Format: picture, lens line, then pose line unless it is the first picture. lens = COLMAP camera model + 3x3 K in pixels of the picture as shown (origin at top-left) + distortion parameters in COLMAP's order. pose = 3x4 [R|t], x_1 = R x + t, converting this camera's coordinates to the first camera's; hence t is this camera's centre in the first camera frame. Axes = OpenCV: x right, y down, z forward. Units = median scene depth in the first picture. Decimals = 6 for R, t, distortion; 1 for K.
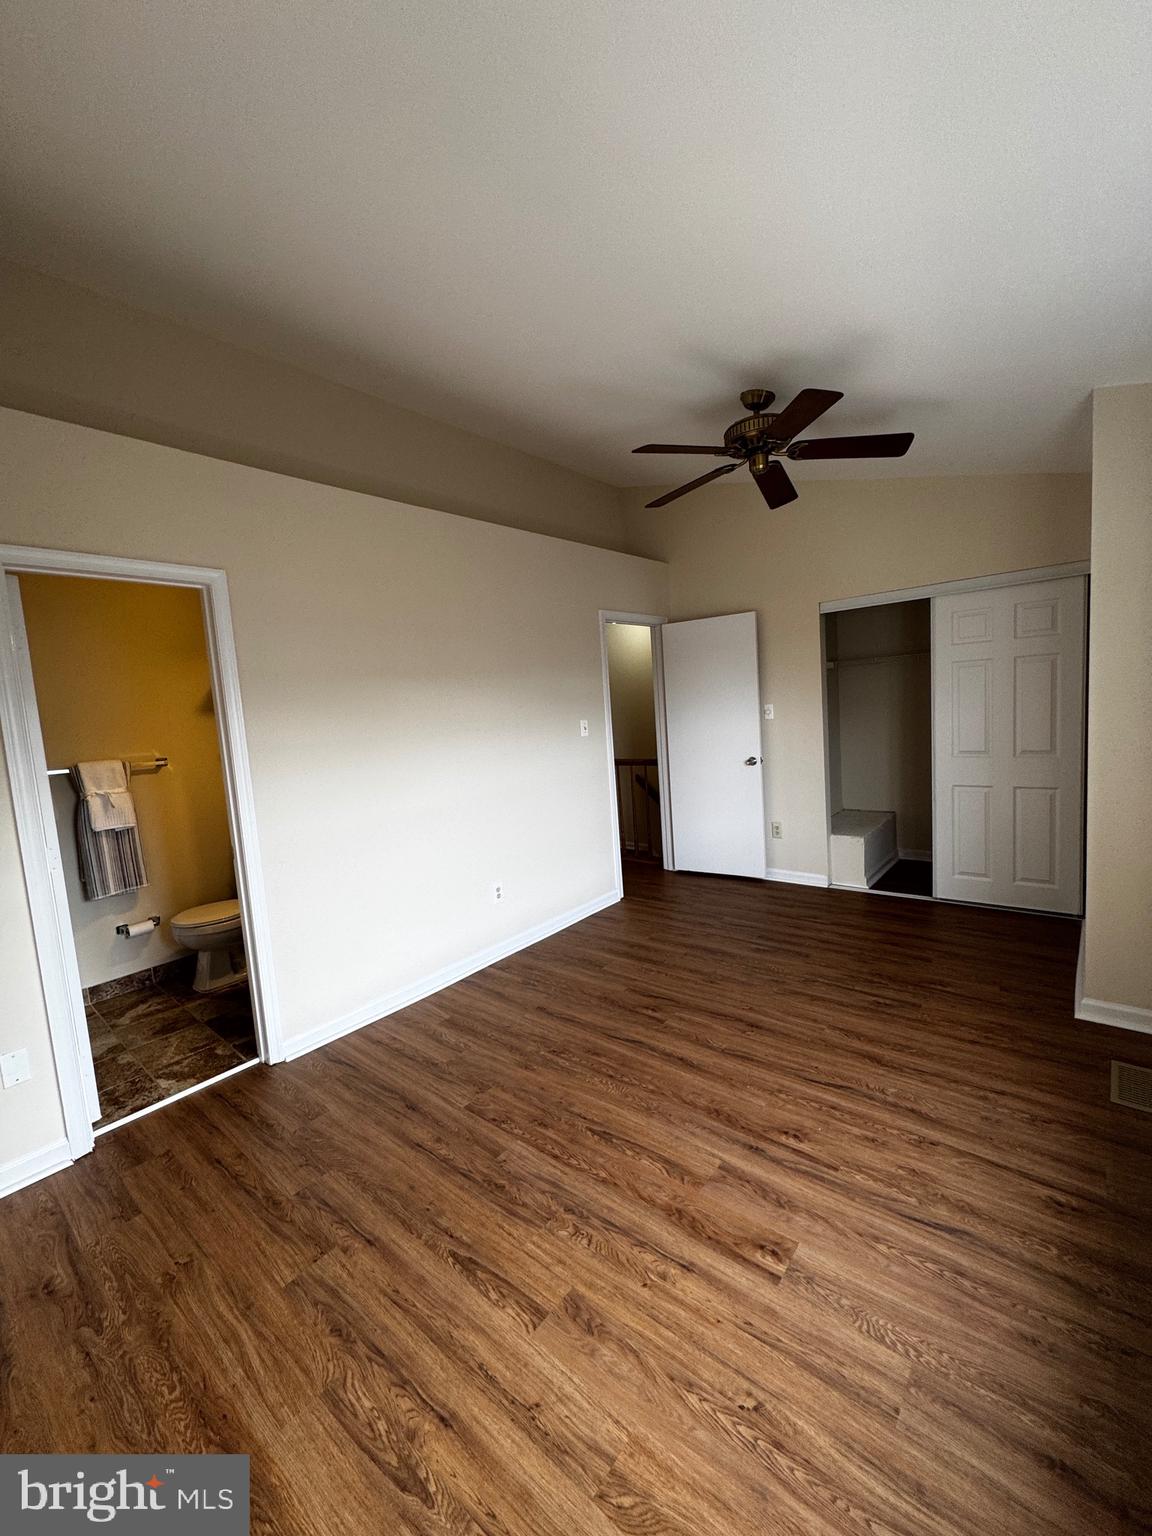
lens RADIAL K [[609.5, 0, 576.0], [0, 609.5, 768.0], [0, 0, 1]] dist [-0.001359, 0.000055]
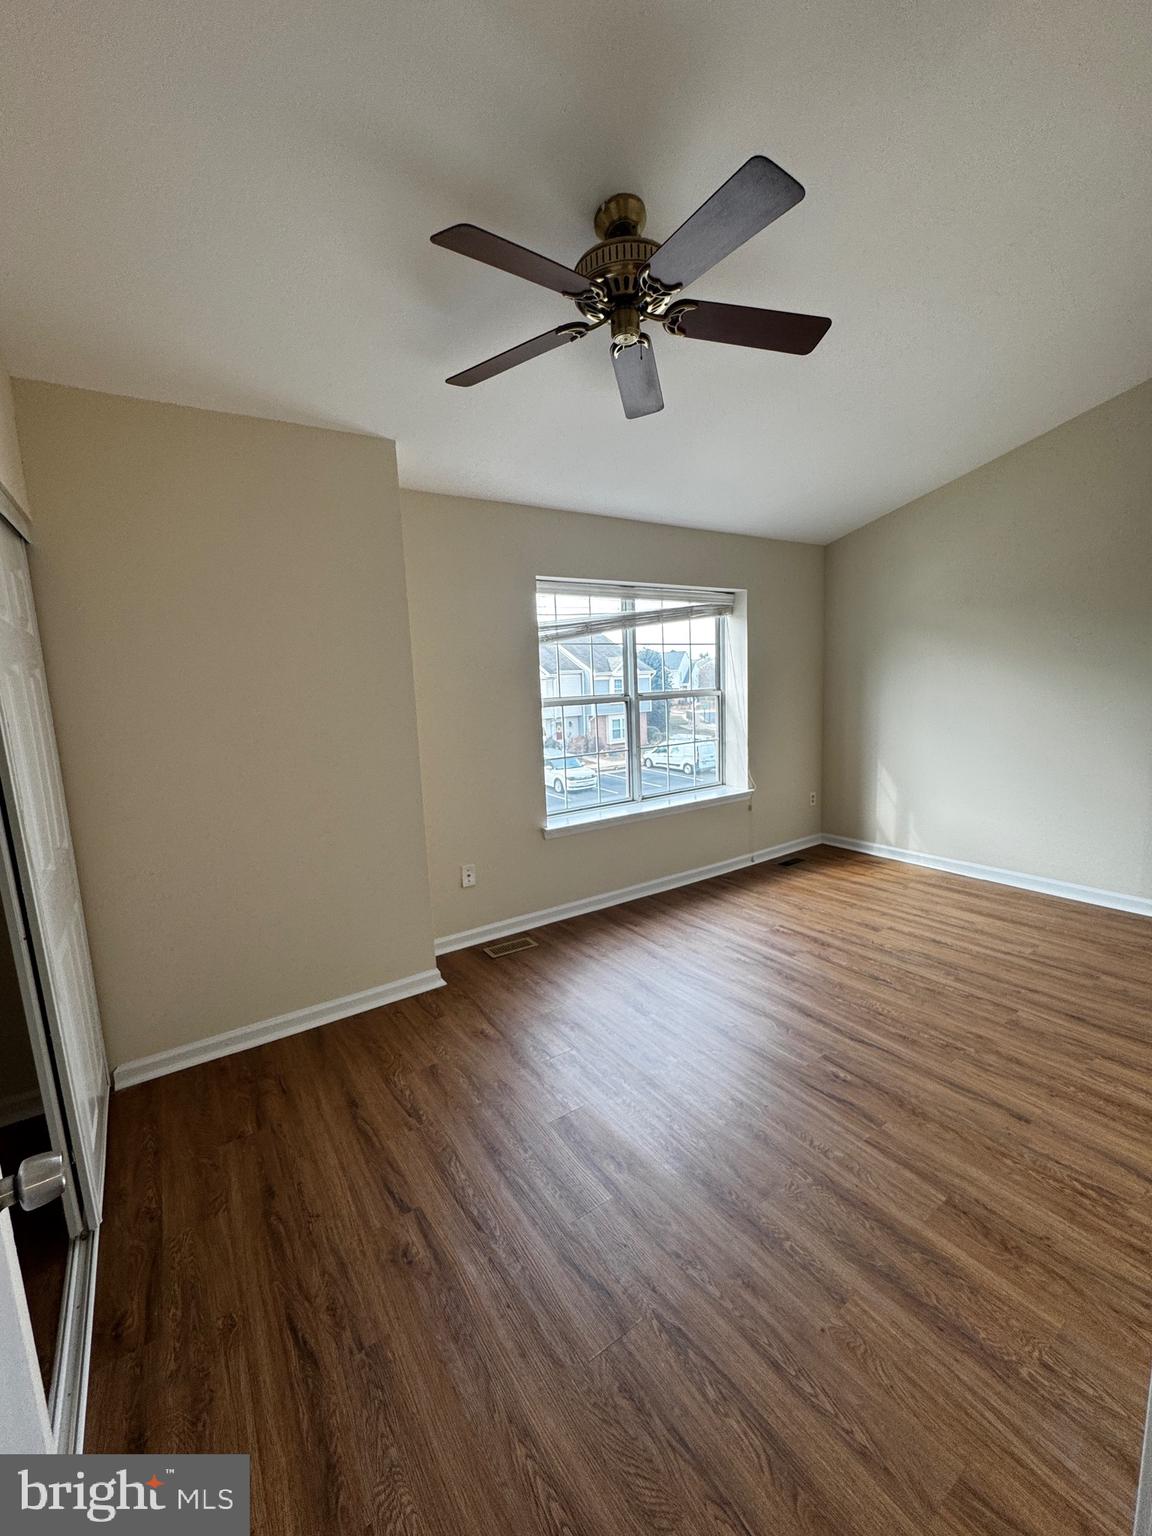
lens RADIAL K [[609.5, 0, 576.0], [0, 609.5, 768.0], [0, 0, 1]] dist [-0.001359, 0.000055]
pose [[-0.954953, 0.074352, 0.287291, 0.170537], [0.138018, 0.968306, 0.208169, -0.160656], [-0.262707, 0.238443, -0.934949, 1.523813]]
